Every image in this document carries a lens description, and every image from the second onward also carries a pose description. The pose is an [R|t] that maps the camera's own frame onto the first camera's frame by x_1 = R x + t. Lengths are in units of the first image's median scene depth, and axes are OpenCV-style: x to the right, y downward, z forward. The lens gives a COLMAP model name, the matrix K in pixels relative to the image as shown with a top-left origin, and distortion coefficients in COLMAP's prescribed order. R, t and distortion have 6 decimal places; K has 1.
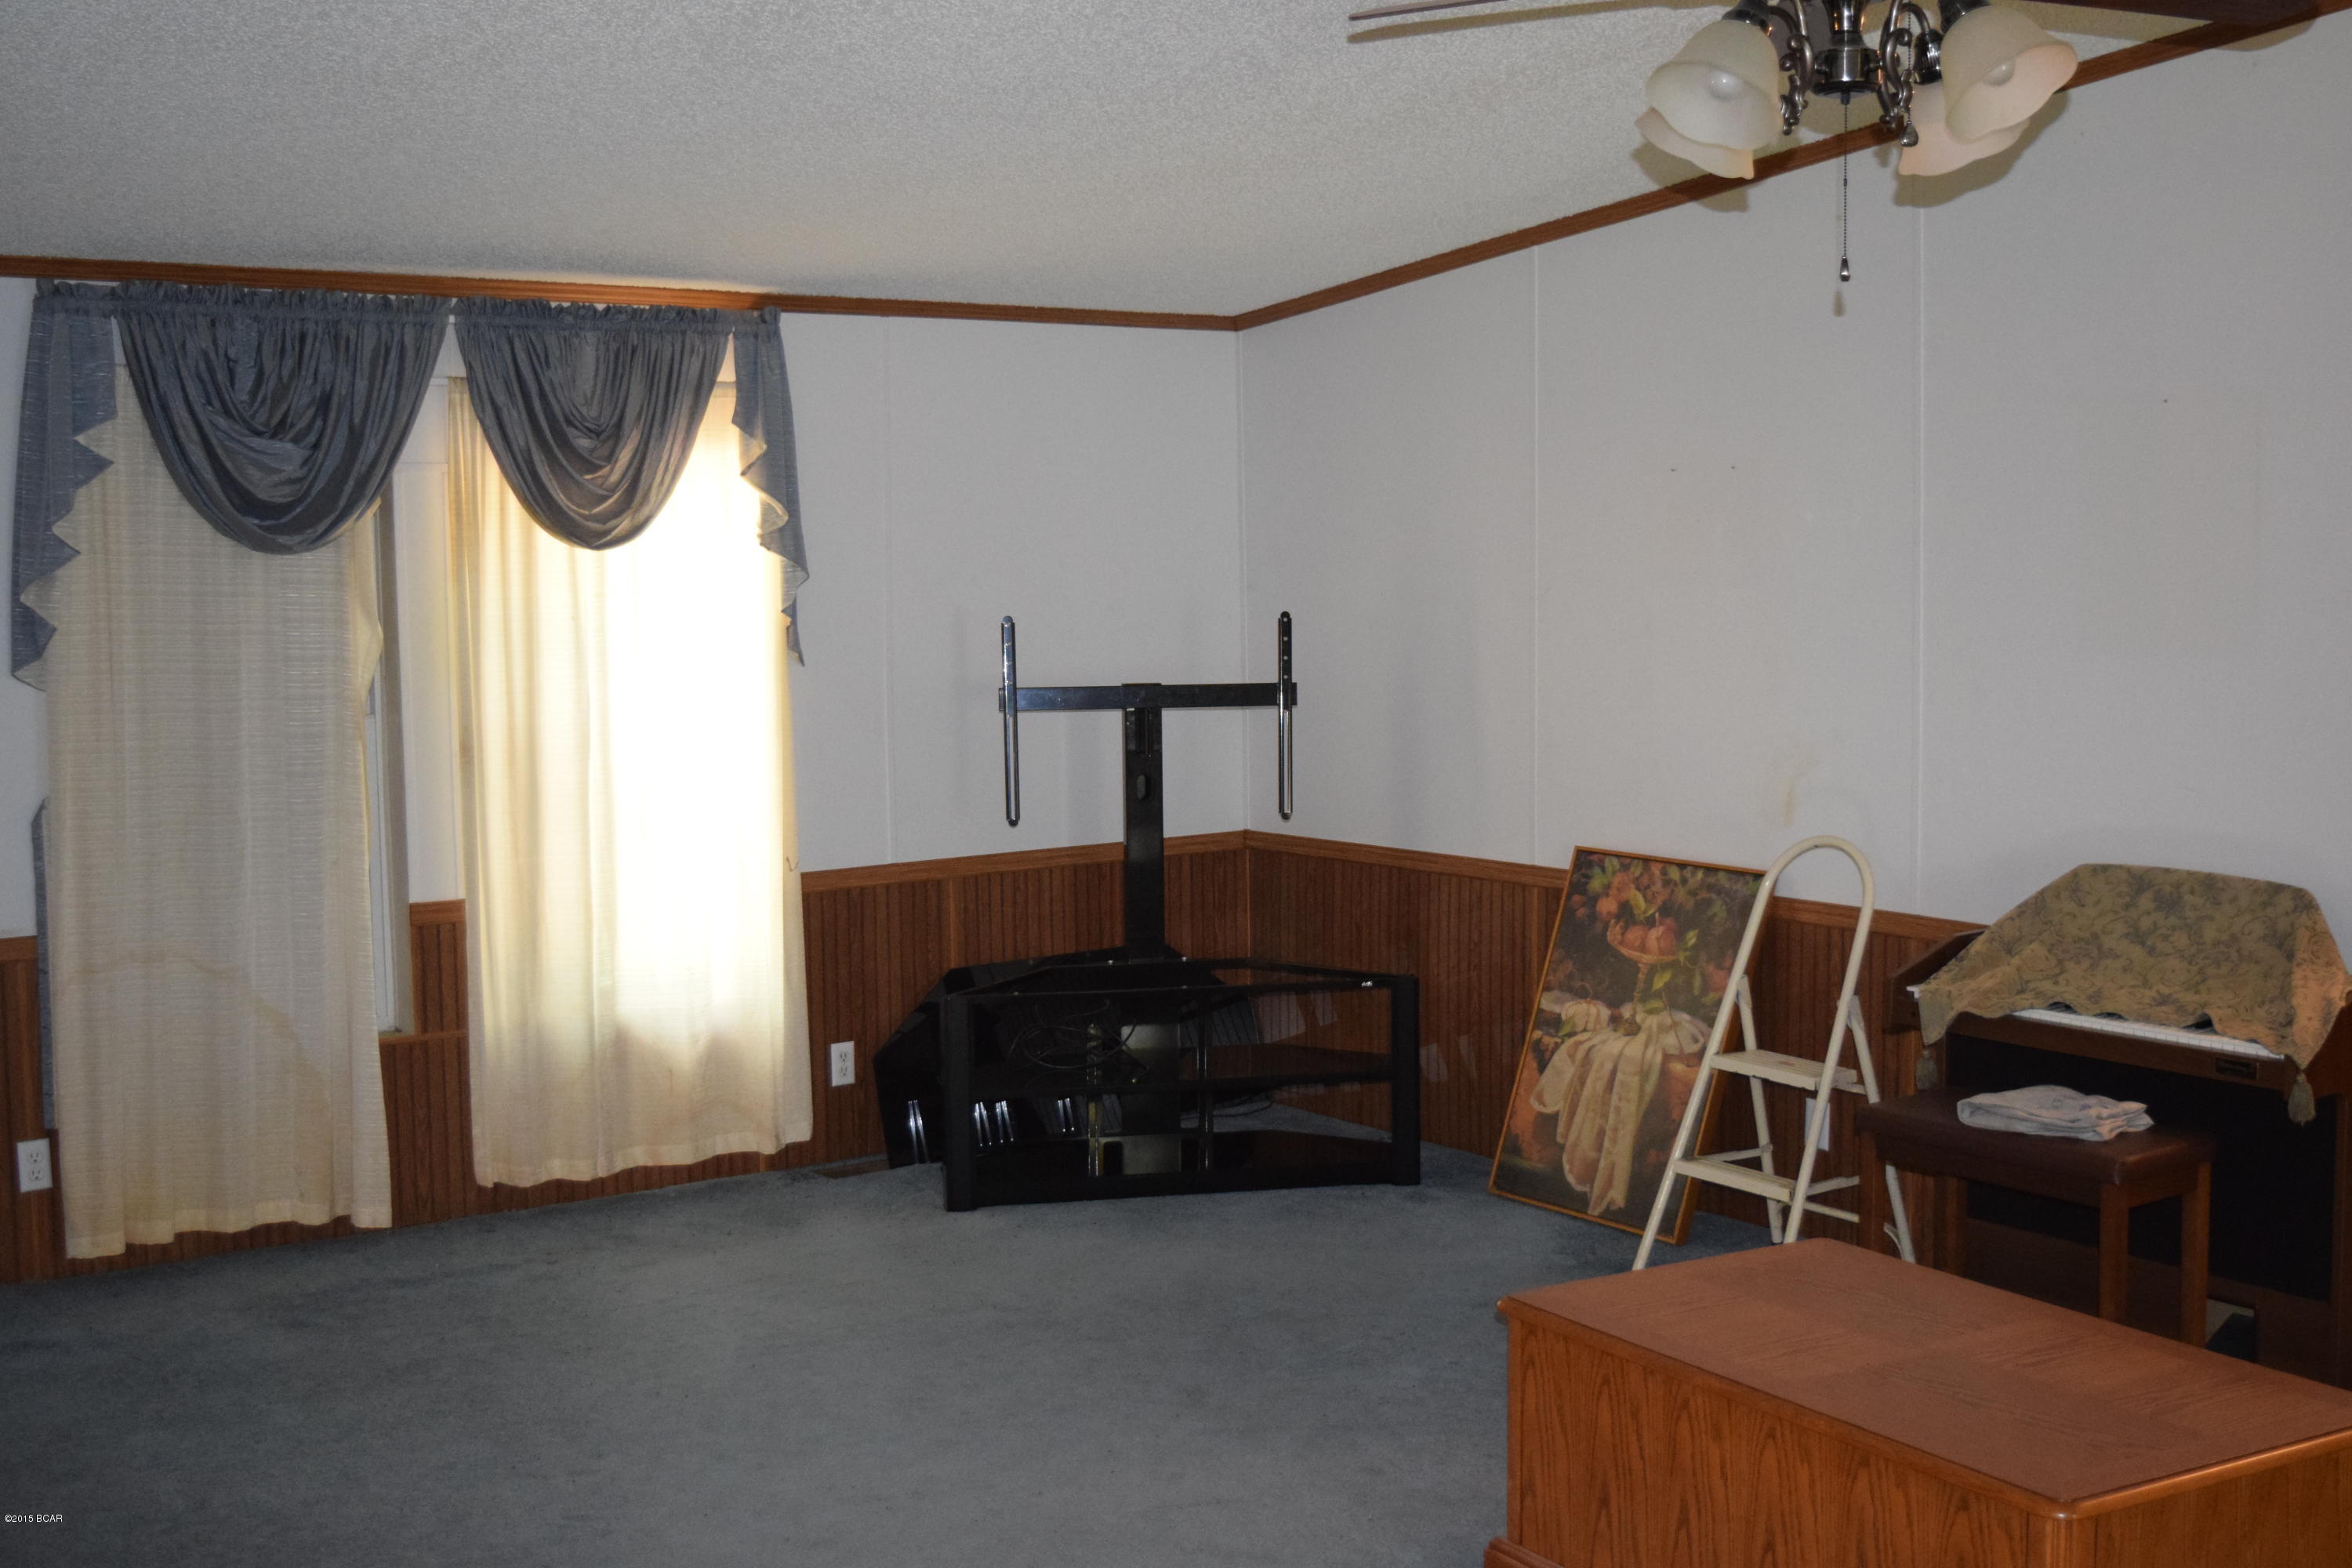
lens RADIAL K [[2762.7, 0, 1176.9], [0, 2762.7, 775.4], [0, 0, 1]] dist [-0.053999, 0.000000]
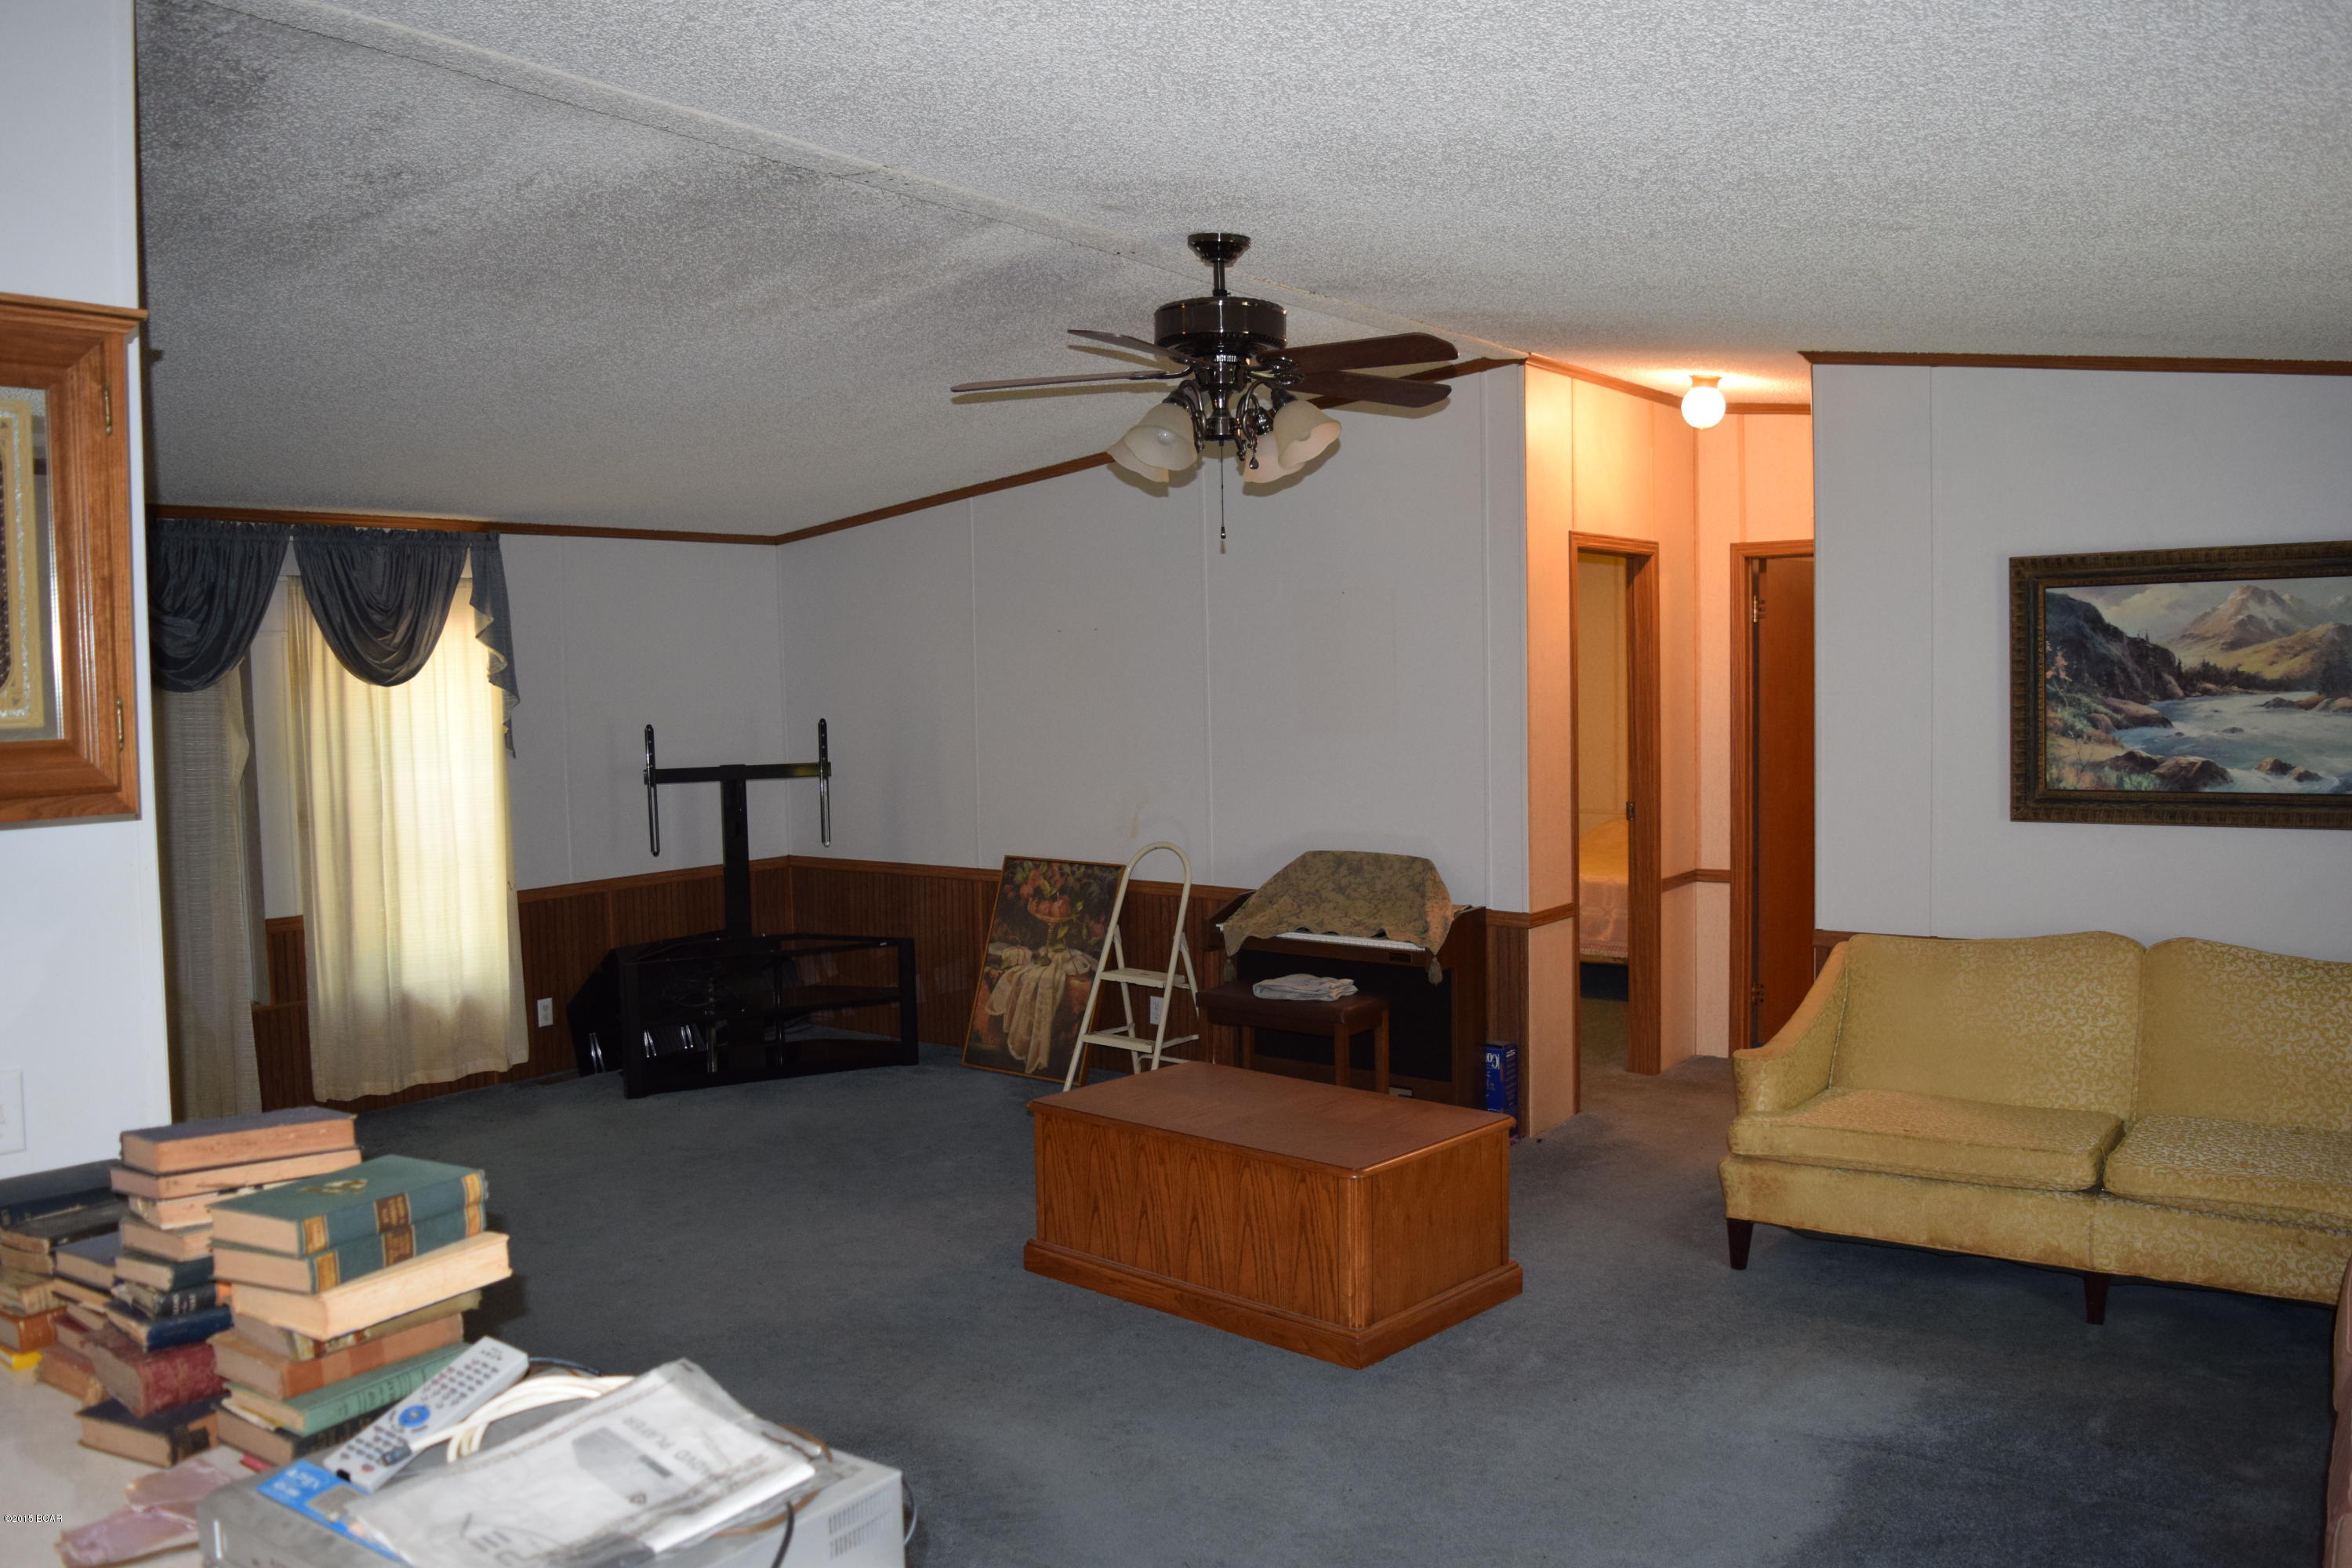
lens RADIAL K [[1854.5, 0, 1173.6], [0, 1854.5, 785.8], [0, 0, 1]] dist [-0.096185, 0.022444]
pose [[0.956797, -0.026117, 0.289583, -0.085619], [0.032528, 0.999320, -0.017347, 0.006381], [-0.288933, 0.026017, 0.956996, -0.110093]]
